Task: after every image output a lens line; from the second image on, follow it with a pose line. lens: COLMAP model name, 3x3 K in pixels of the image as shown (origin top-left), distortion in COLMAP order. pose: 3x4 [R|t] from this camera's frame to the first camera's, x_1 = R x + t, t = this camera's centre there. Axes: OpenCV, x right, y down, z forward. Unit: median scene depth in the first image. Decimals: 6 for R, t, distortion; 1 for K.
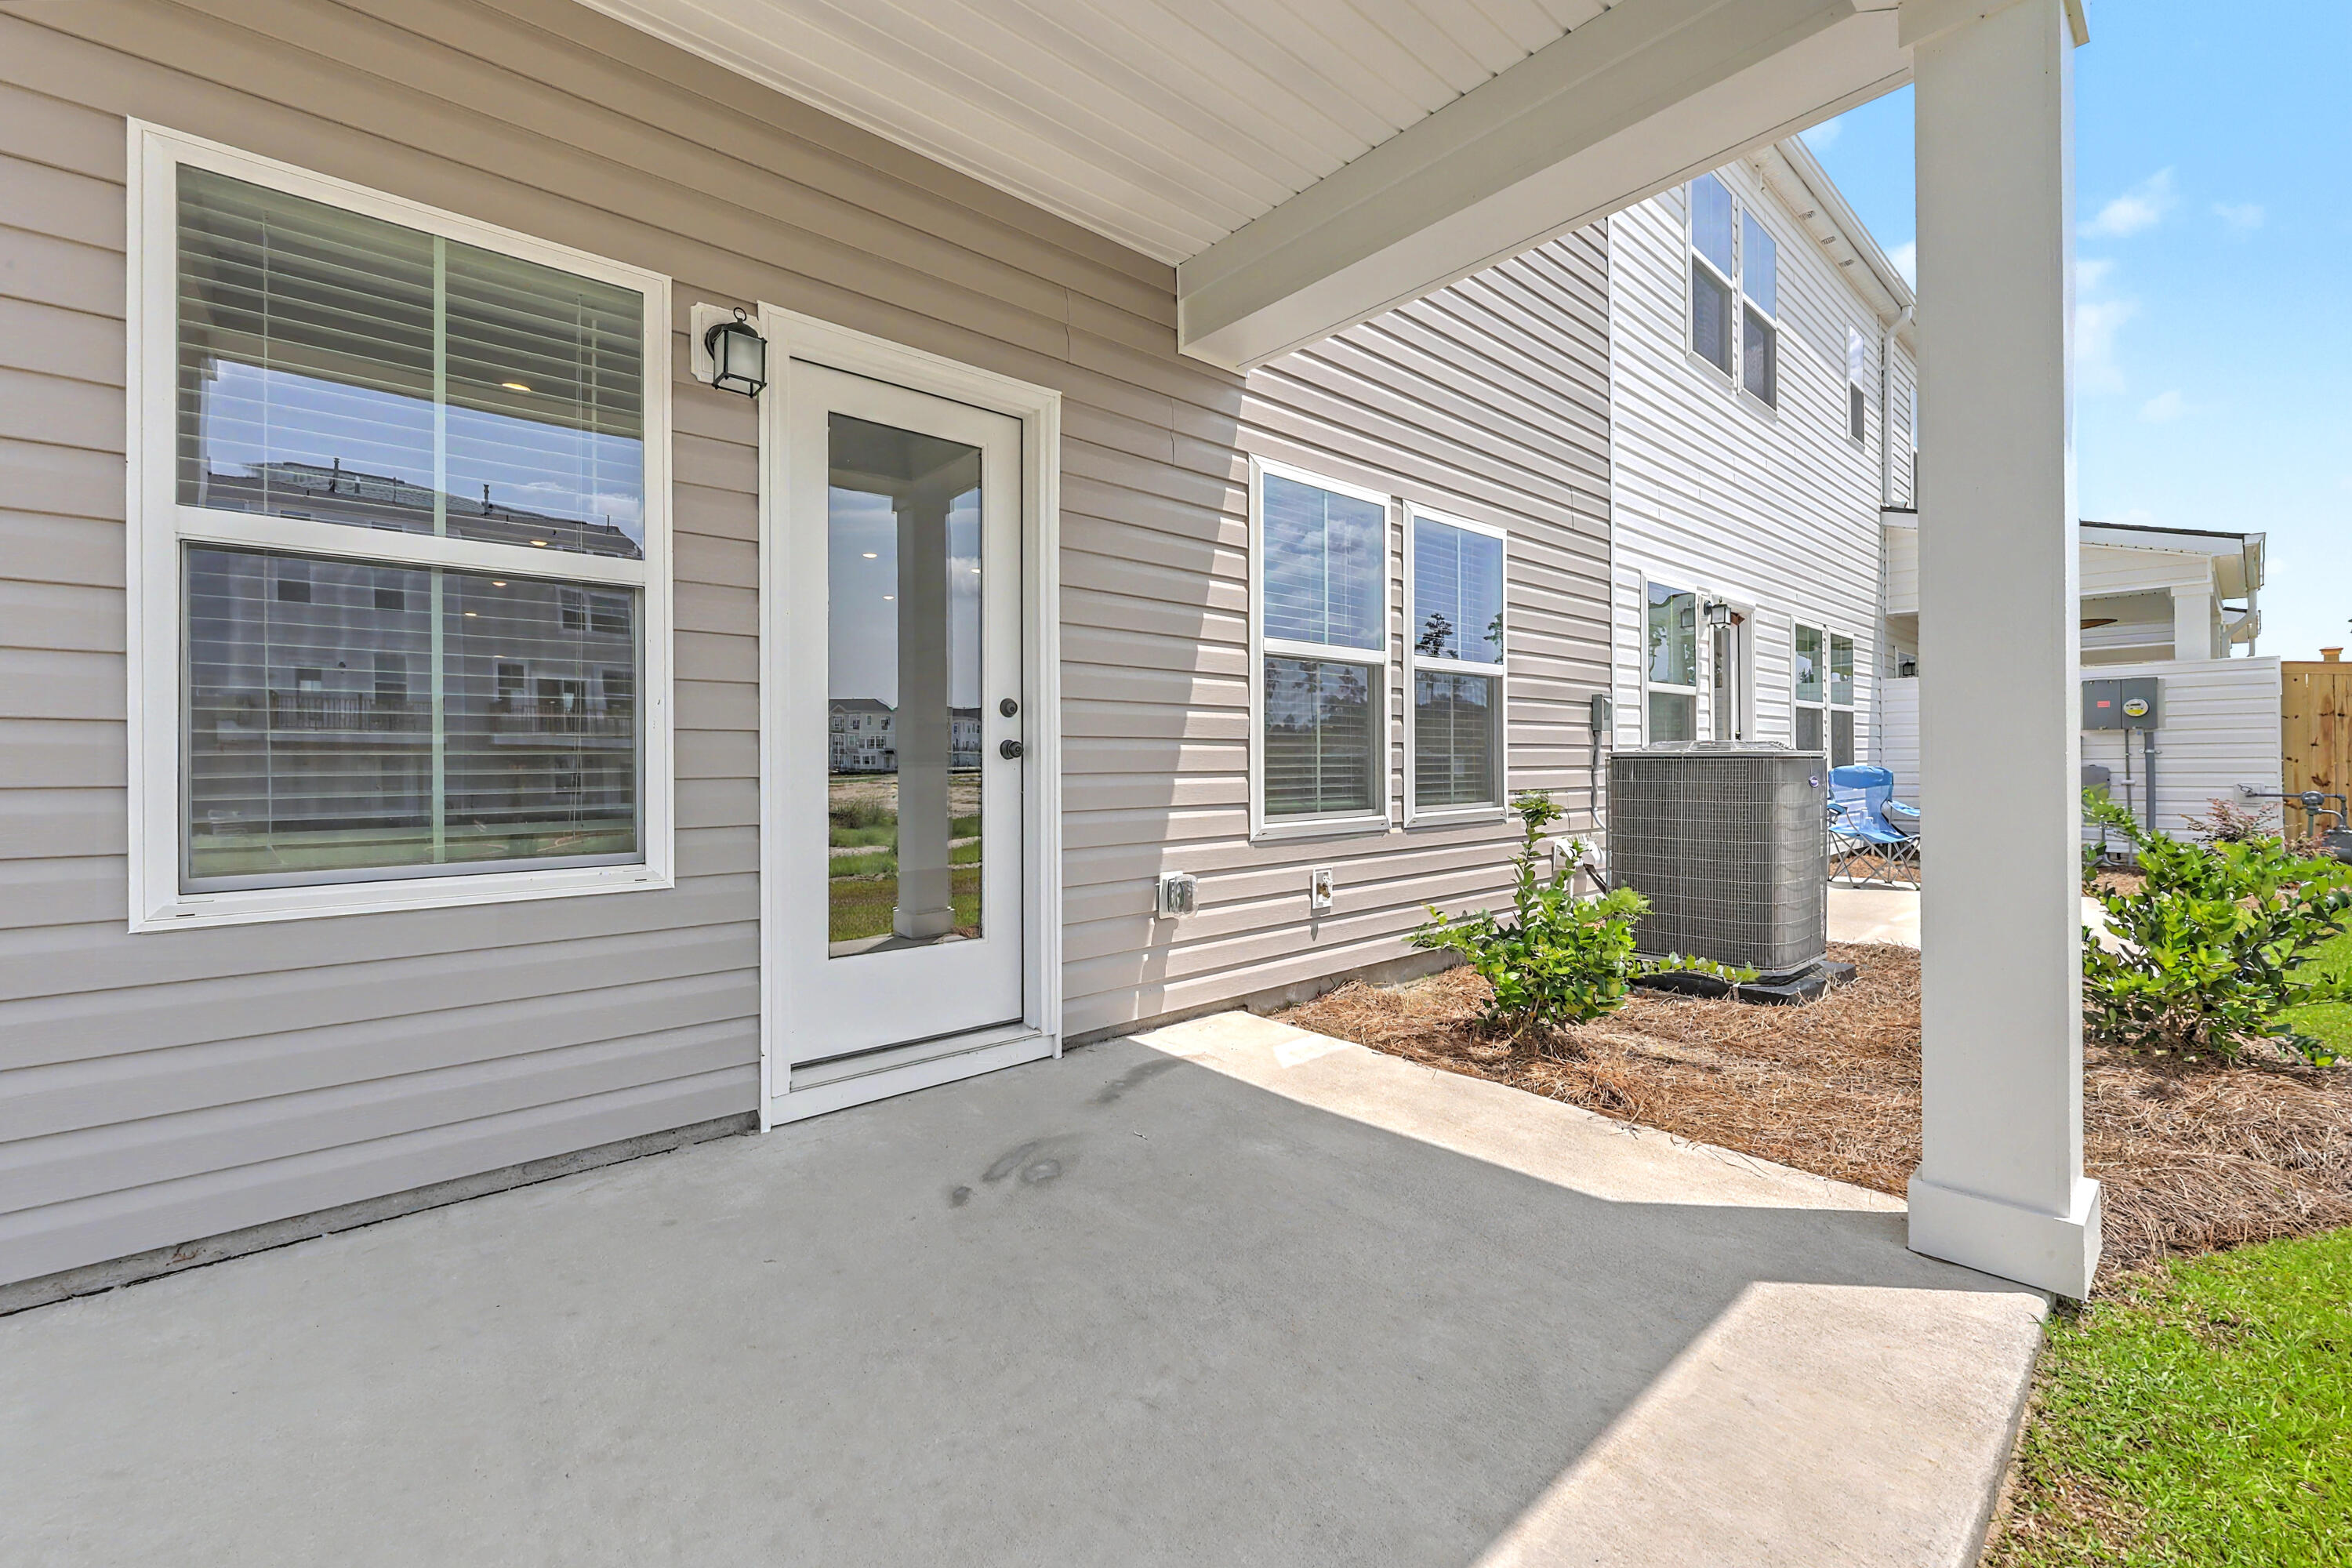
lens RADIAL K [[948.3, 0, 1172.4], [0, 948.3, 762.3], [0, 0, 1]] dist [-0.002258, 0.000083]
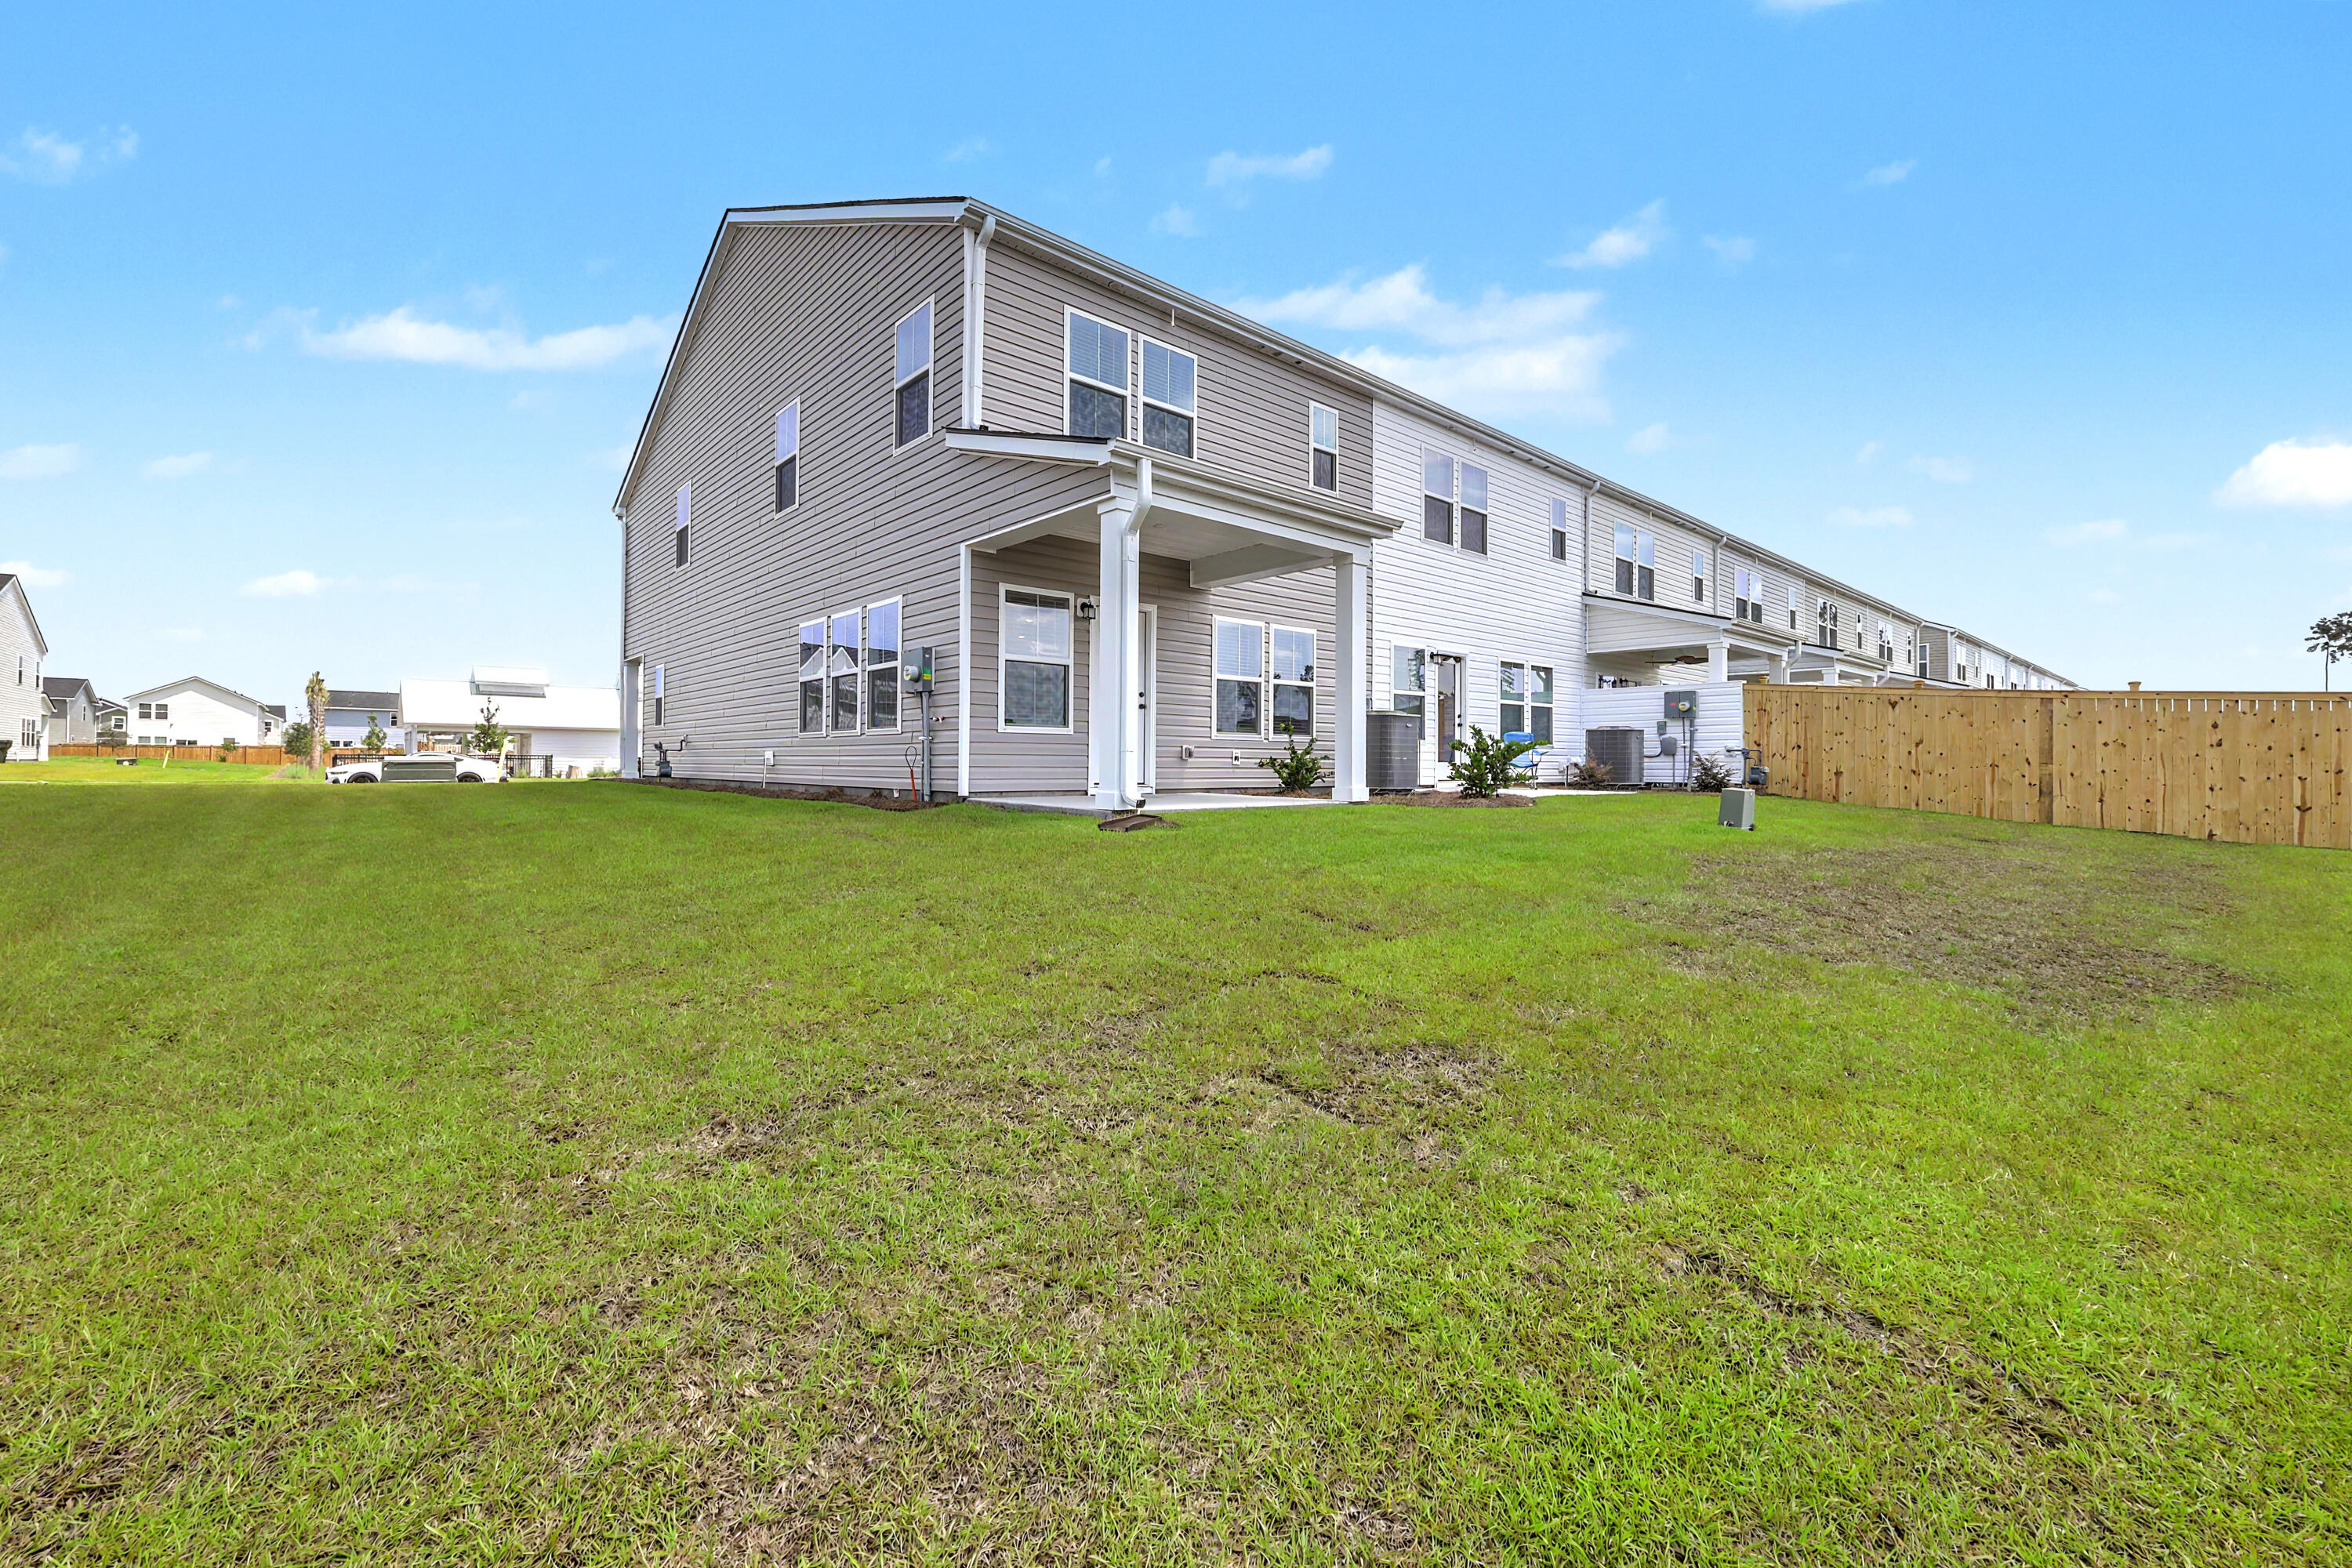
lens RADIAL K [[948.3, 0, 1172.4], [0, 948.3, 762.3], [0, 0, 1]] dist [-0.002258, 0.000083]
pose [[0.999913, 0.013206, 0.000193, -0.039901], [-0.013206, 0.999913, -0.000487, 0.140757], [-0.000200, 0.000484, 1.000000, -1.834621]]
